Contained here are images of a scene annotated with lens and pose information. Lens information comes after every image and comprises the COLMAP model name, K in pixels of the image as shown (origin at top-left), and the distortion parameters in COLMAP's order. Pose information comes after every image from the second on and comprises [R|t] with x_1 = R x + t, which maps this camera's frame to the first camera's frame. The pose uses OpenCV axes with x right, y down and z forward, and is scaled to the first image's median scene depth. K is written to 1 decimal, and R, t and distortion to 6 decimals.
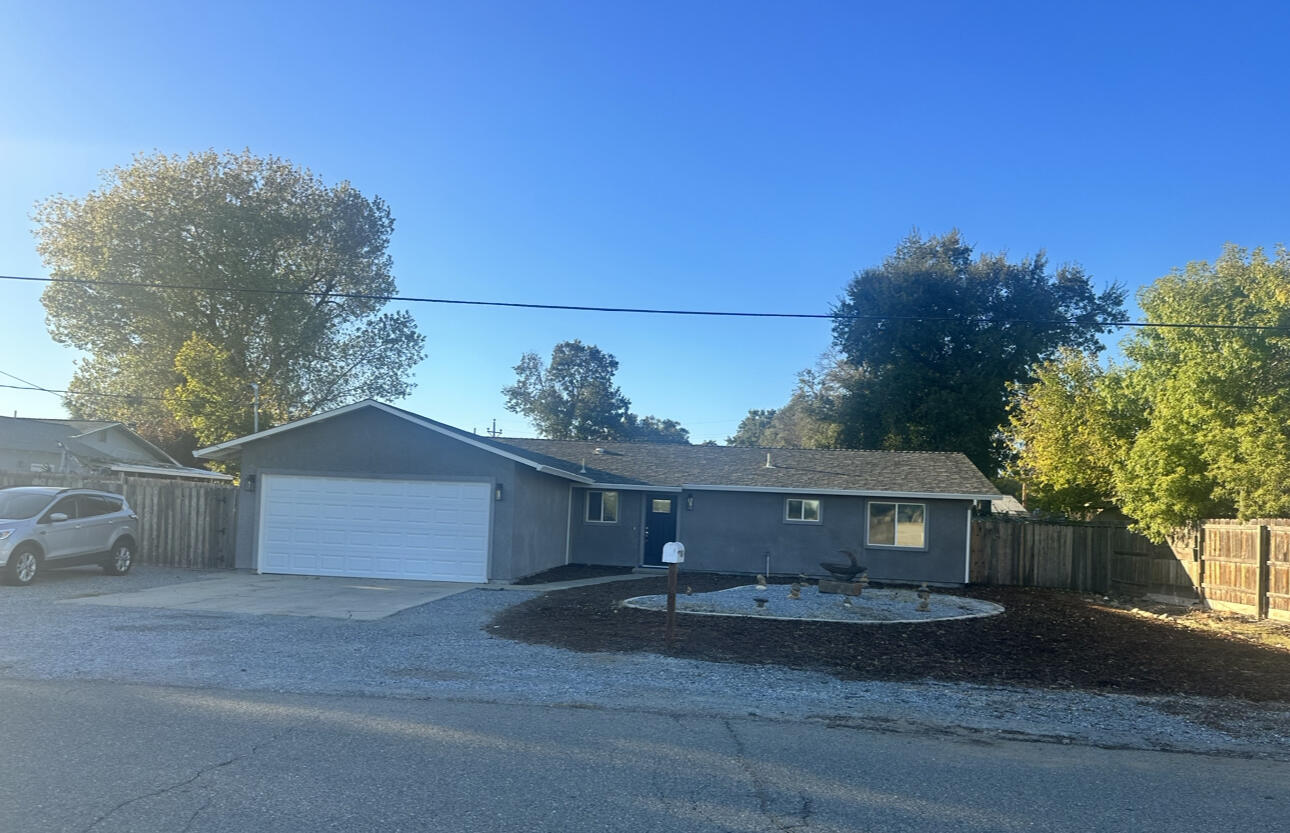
lens RADIAL K [[944.0, 0, 641.0], [0, 944.0, 483.2], [0, 0, 1]] dist [0.050845, -0.023842]
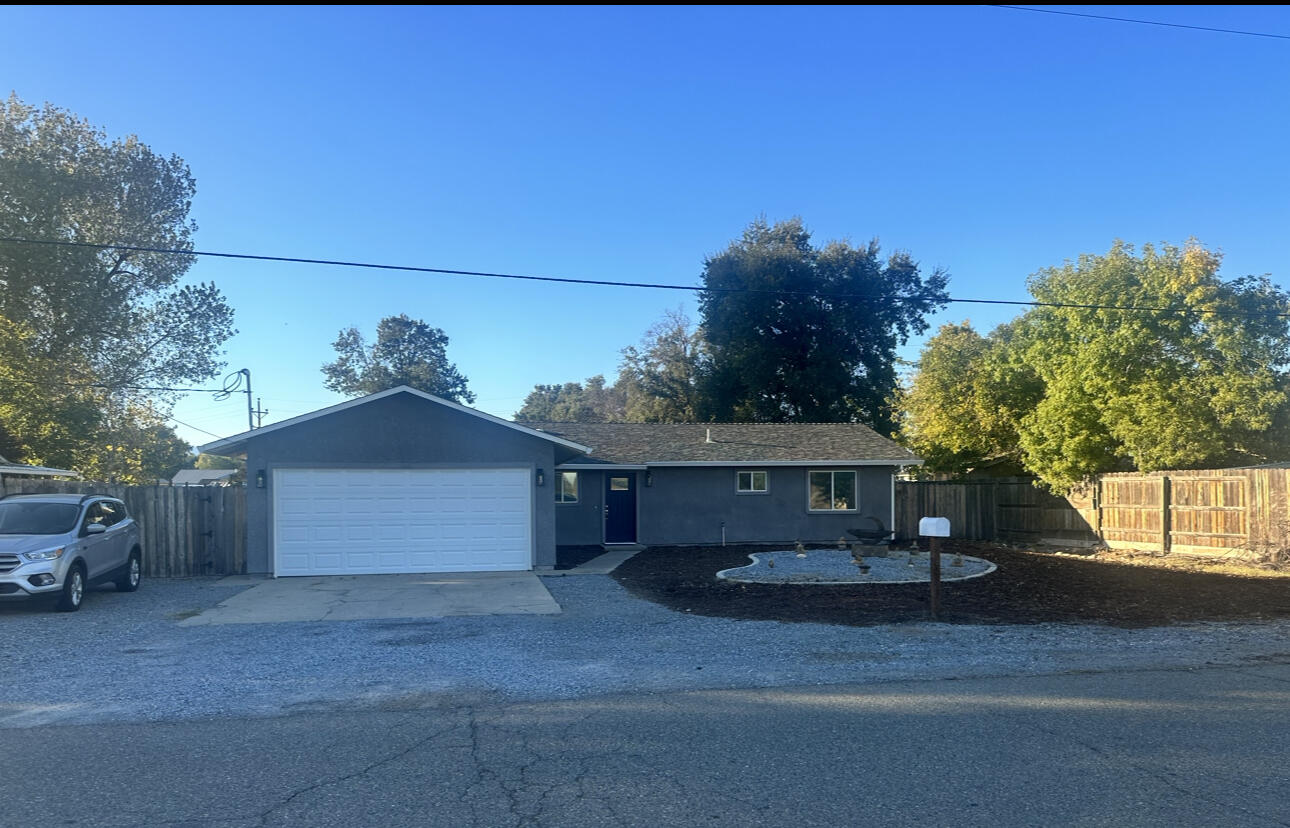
lens RADIAL K [[927.7, 0, 641.3], [0, 927.7, 487.6], [0, 0, 1]] dist [0.056103, -0.044723]
pose [[0.961521, -0.047307, 0.270629, -0.264463], [0.038046, 0.998500, 0.039366, -0.011894], [-0.272086, -0.027555, 0.961878, 0.035462]]
